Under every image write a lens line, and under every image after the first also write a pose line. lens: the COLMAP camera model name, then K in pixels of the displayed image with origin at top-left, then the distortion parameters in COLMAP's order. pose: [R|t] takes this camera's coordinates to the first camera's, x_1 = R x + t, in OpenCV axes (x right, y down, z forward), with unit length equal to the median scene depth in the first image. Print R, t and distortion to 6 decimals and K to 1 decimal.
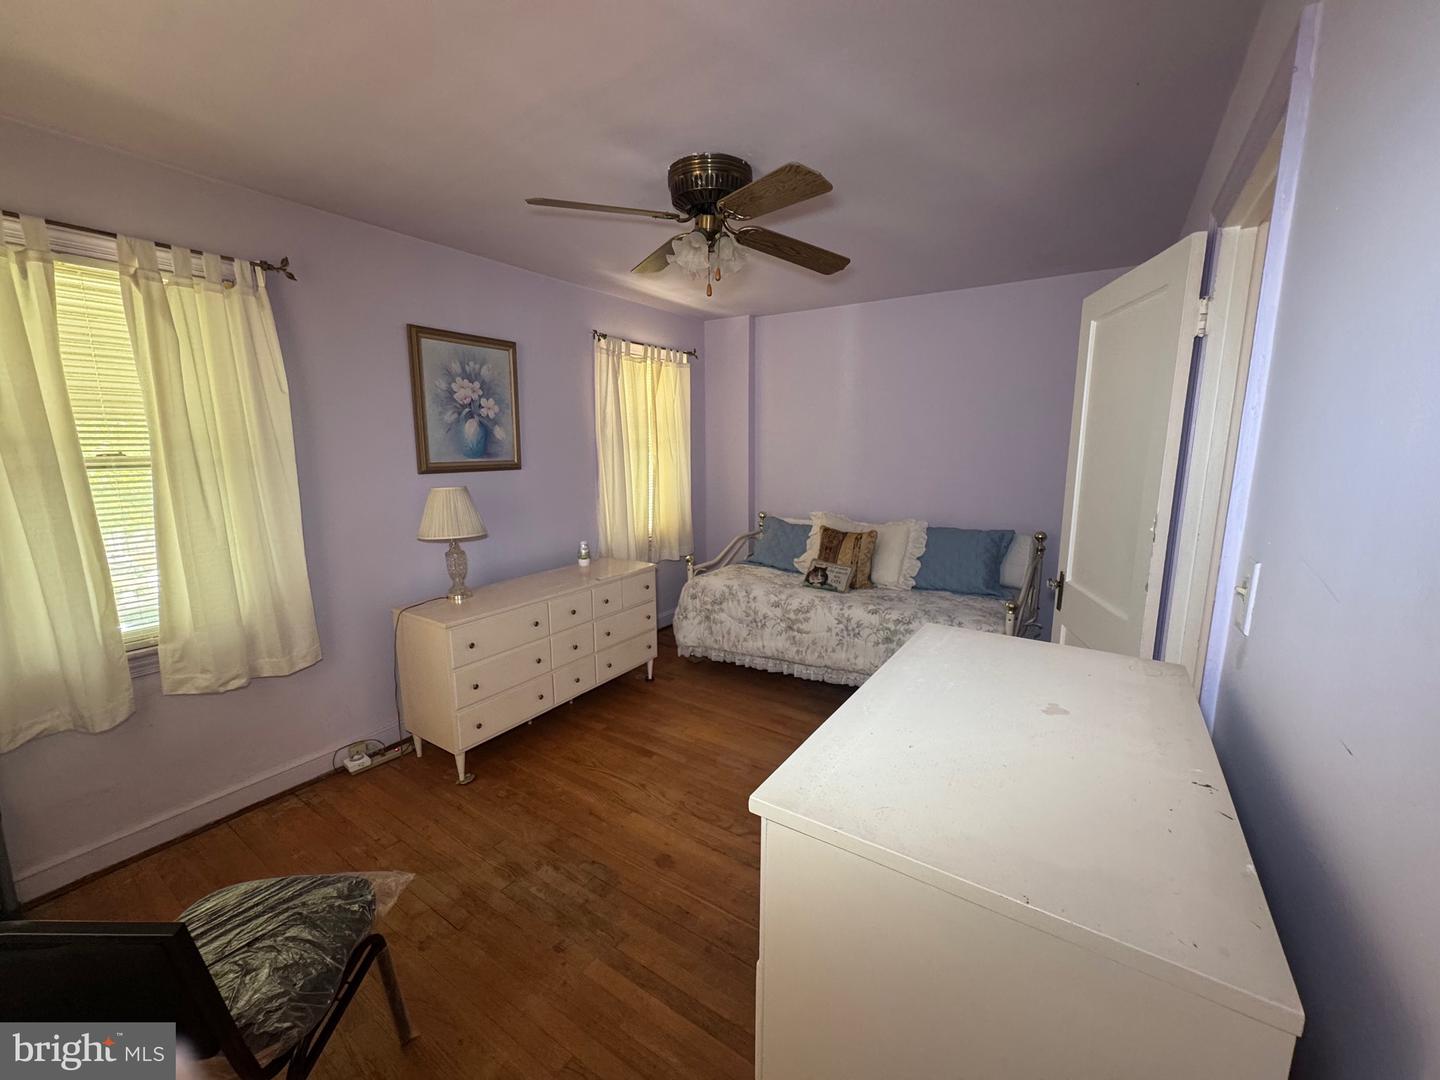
lens RADIAL K [[577.2, 0, 712.9], [0, 577.2, 543.1], [0, 0, 1]] dist [0.004166, 0.000413]
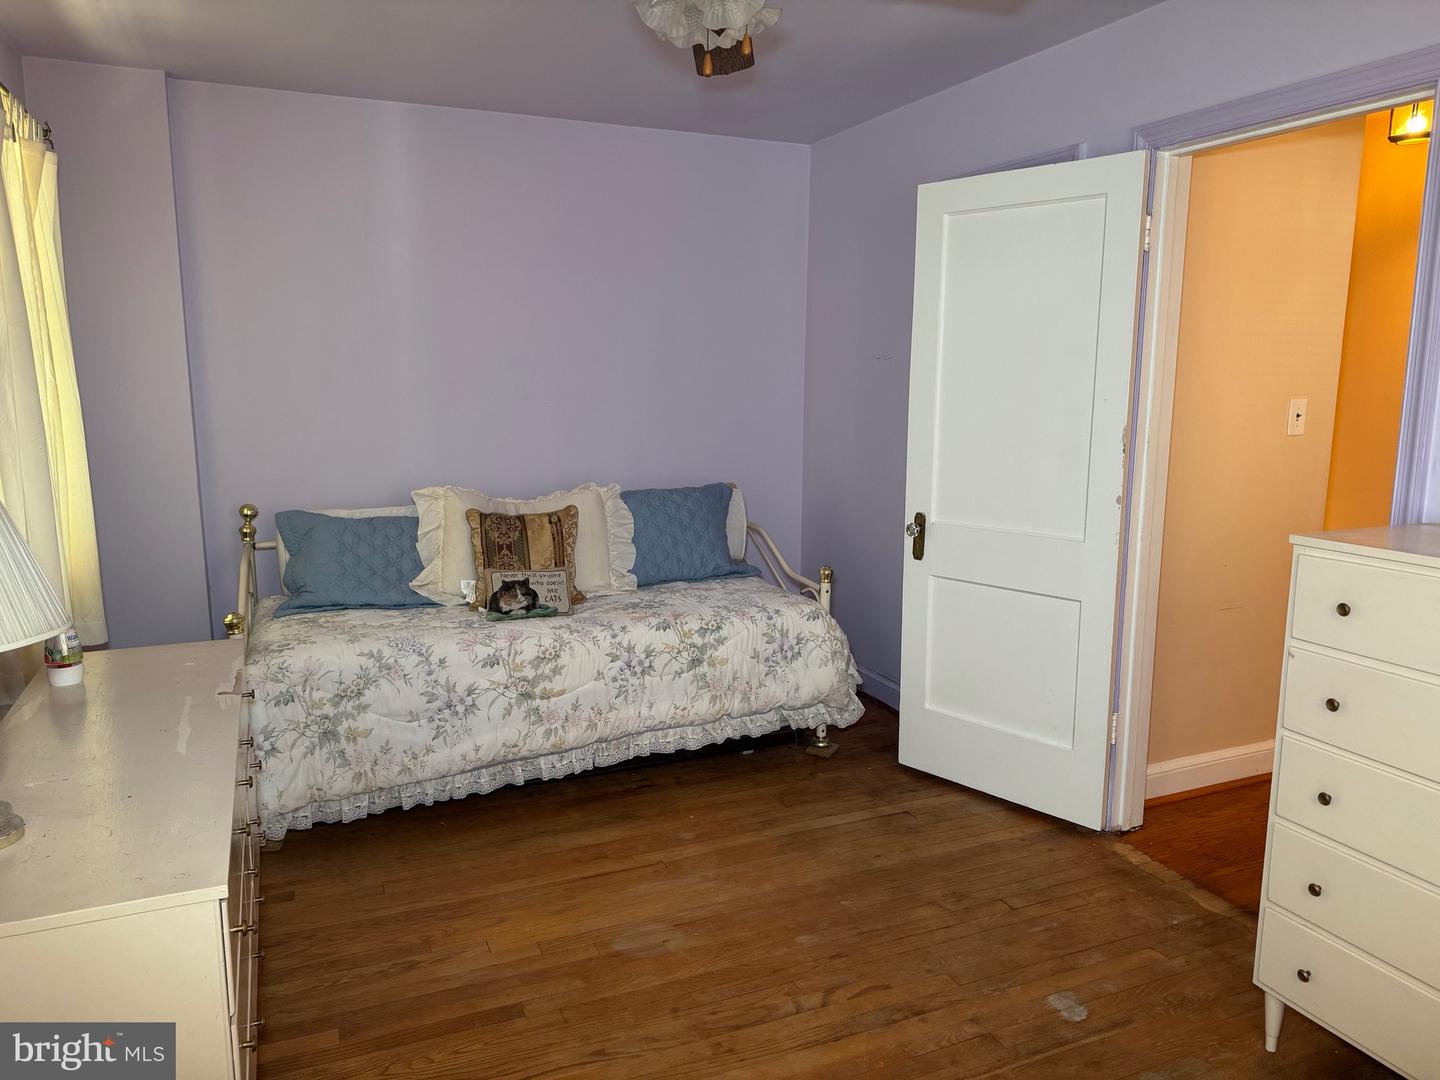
lens RADIAL K [[1005.3, 0, 727.4], [0, 1005.3, 532.6], [0, 0, 1]] dist [0.029326, -0.032542]
pose [[0.534684, -0.127411, 0.835392, -0.578542], [0.147721, 0.987439, 0.056053, -0.031855], [-0.832041, 0.093434, 0.546789, 0.334470]]
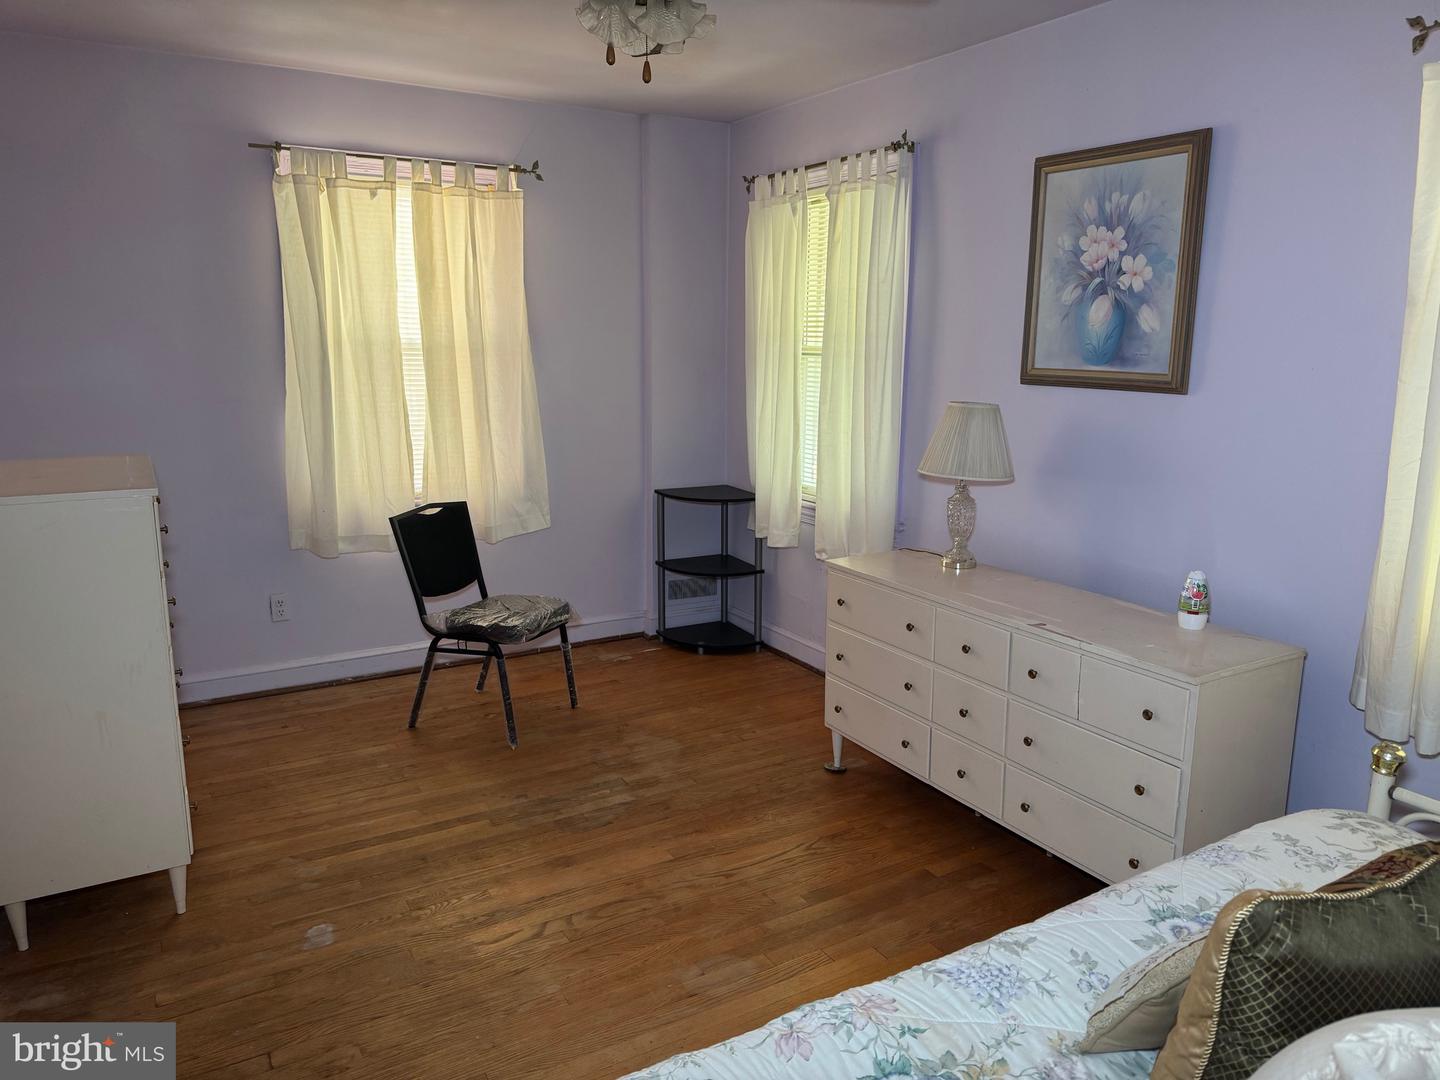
lens RADIAL K [[1005.3, 0, 727.0], [0, 1005.3, 540.3], [0, 0, 1]] dist [0.029326, -0.032542]
pose [[-0.430822, 0.178564, -0.884594, 0.643097], [-0.171321, 0.946219, 0.274442, -0.188820], [0.886026, 0.269786, -0.377060, 1.070228]]
